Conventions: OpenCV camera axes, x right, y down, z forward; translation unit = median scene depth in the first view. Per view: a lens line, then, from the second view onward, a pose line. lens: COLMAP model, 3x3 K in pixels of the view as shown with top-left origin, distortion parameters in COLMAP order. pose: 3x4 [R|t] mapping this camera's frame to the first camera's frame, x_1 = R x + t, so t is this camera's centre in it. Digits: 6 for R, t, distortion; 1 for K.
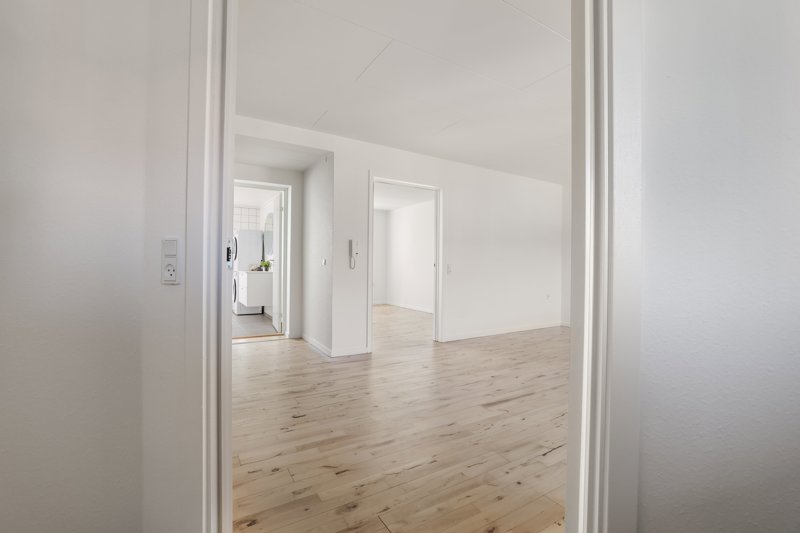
lens RADIAL K [[347.8, 0, 400.0], [0, 347.8, 266.5], [0, 0, 1]] dist [-0.001682, -0.000007]
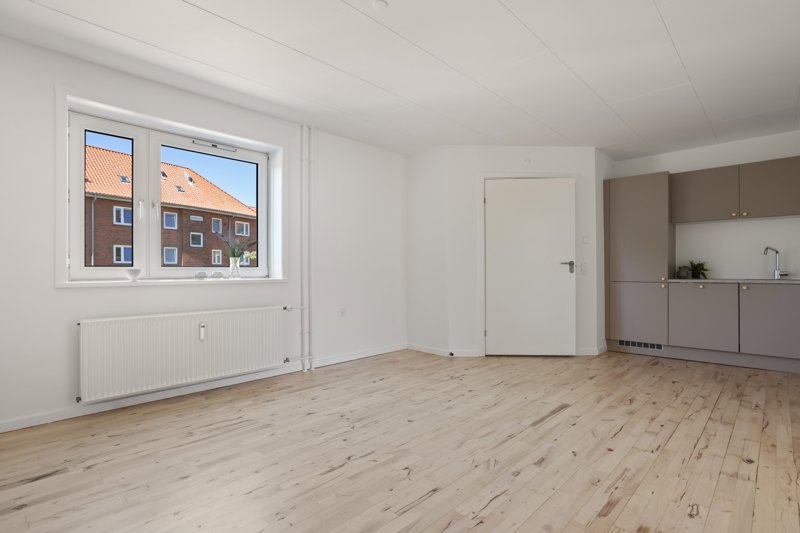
lens RADIAL K [[395.5, 0, 400.0], [0, 395.5, 266.5], [0, 0, 1]] dist [-0.025841, 0.018924]
pose [[-0.969567, -0.007450, -0.244714, 0.989922], [-0.003207, 0.999838, -0.017731, 0.017102], [0.244807, -0.016407, -0.969433, 1.980981]]
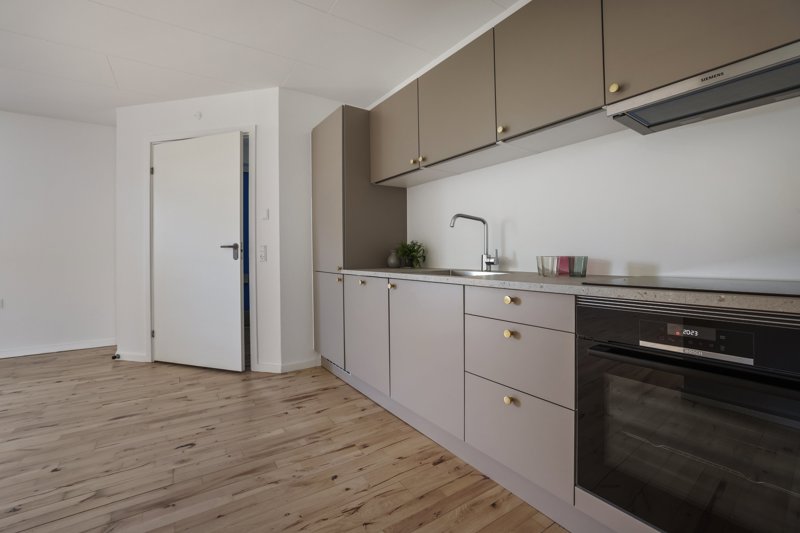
lens RADIAL K [[341.4, 0, 380.1], [0, 341.4, 252.6], [0, 0, 1]] dist [-0.002414, -0.000033]
pose [[-0.999889, -0.000914, 0.014893, -0.661750], [-0.001194, 0.999823, -0.018787, 0.009633], [-0.014873, -0.018803, -0.999713, 1.585588]]
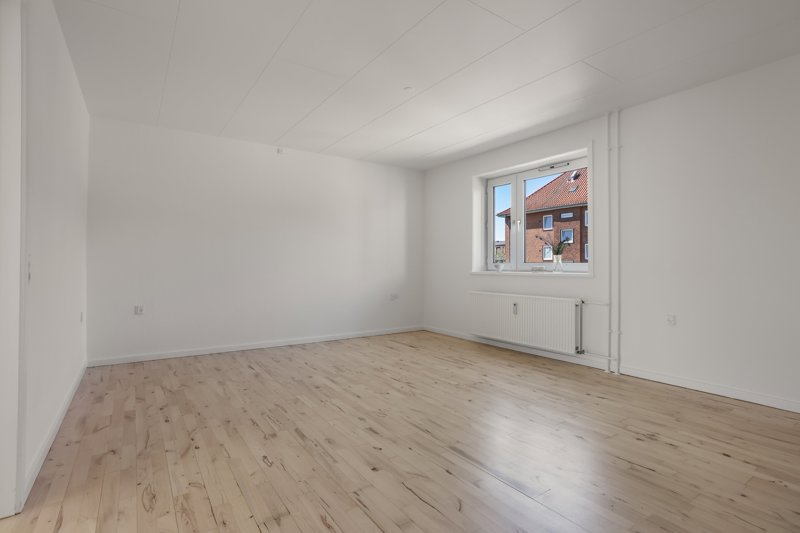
lens RADIAL K [[395.5, 0, 400.0], [0, 395.5, 266.5], [0, 0, 1]] dist [-0.025841, 0.018924]
pose [[-0.045093, -0.010292, 0.998930, -0.423063], [-0.006183, 0.999931, 0.010023, -0.001433], [-0.998964, -0.005724, -0.045154, 1.247861]]
